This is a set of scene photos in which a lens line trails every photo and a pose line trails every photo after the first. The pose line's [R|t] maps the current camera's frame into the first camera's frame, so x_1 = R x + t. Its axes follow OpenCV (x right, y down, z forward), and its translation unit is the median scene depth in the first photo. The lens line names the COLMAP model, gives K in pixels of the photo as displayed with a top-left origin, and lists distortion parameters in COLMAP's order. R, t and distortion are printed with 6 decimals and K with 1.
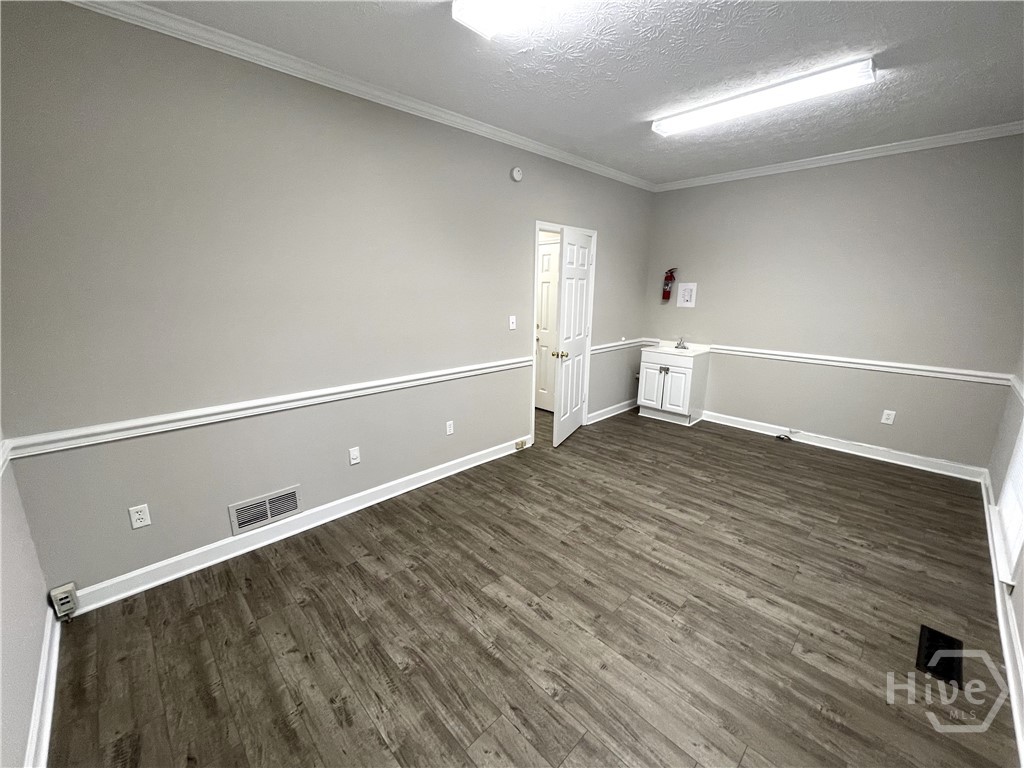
lens RADIAL K [[418.6, 0, 511.3], [0, 418.6, 382.5], [0, 0, 1]] dist [-0.000563, 0.000306]
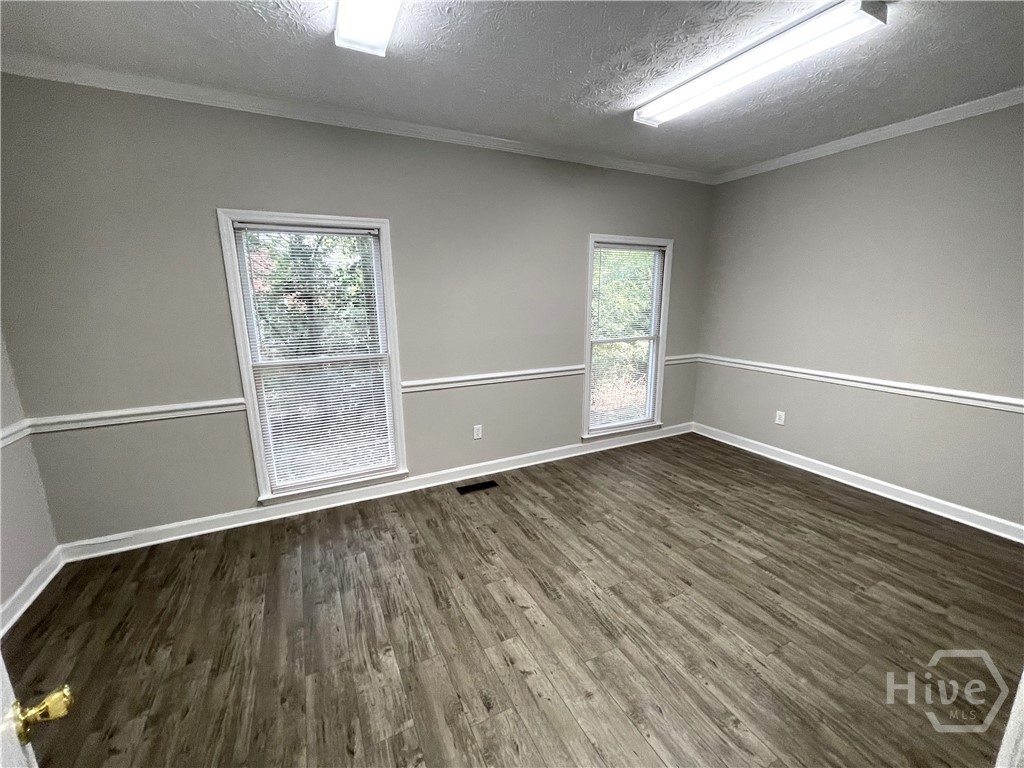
lens RADIAL K [[418.6, 0, 511.3], [0, 418.6, 382.5], [0, 0, 1]] dist [-0.000563, 0.000306]
pose [[-0.953535, -0.062338, 0.294764, 0.242615], [0.067887, 0.908745, 0.411794, -0.386563], [-0.293535, 0.412671, -0.862288, 1.665771]]
